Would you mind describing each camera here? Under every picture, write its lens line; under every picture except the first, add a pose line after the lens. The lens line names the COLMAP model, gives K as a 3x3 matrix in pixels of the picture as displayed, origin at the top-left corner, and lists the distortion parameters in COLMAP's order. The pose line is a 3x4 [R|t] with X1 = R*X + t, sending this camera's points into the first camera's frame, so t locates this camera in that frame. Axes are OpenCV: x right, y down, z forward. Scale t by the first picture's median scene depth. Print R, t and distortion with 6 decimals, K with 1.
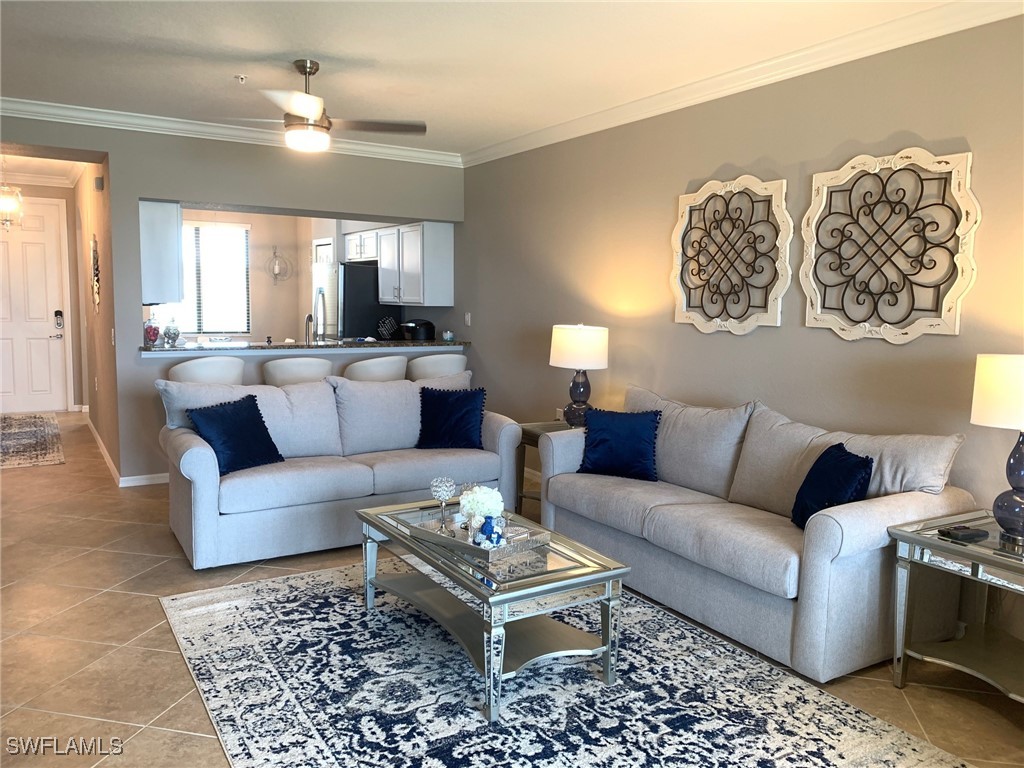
lens RADIAL K [[788.7, 0, 510.7], [0, 788.7, 383.9], [0, 0, 1]] dist [0.016895, -0.001601]
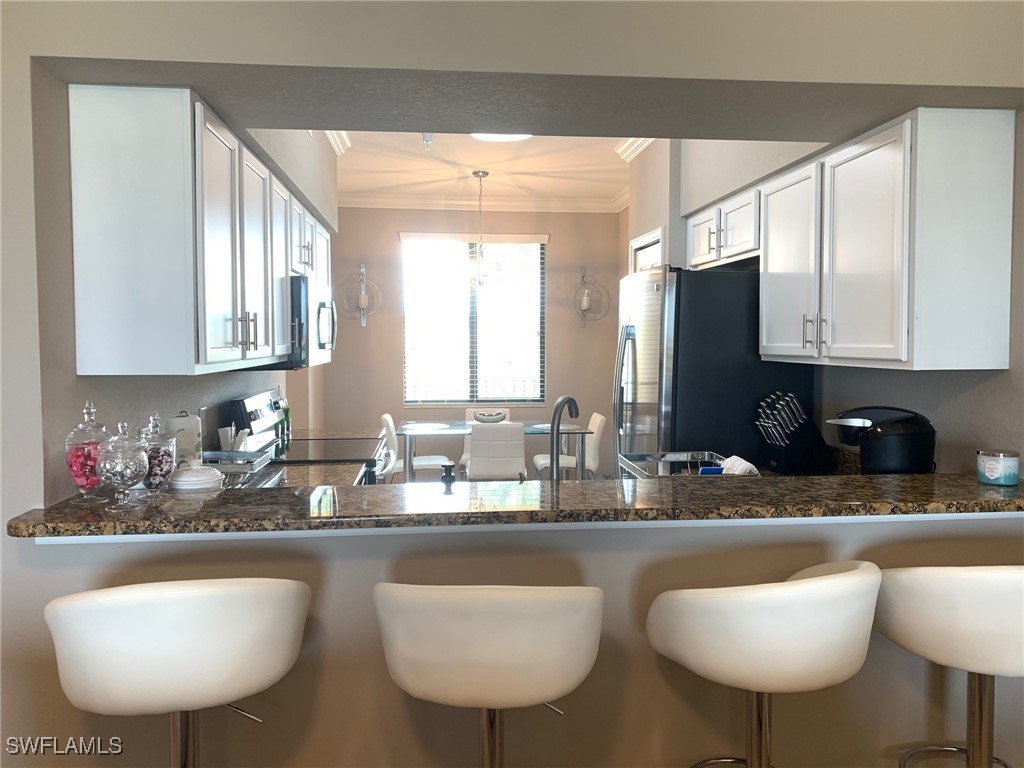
lens RADIAL K [[788.7, 0, 510.5], [0, 788.7, 383.3], [0, 0, 1]] dist [0.016895, -0.001601]
pose [[0.901192, 0.012069, -0.433253, -0.109154], [-0.038474, 0.997894, -0.052229, -0.065443], [0.431710, 0.063737, 0.899758, 0.593438]]
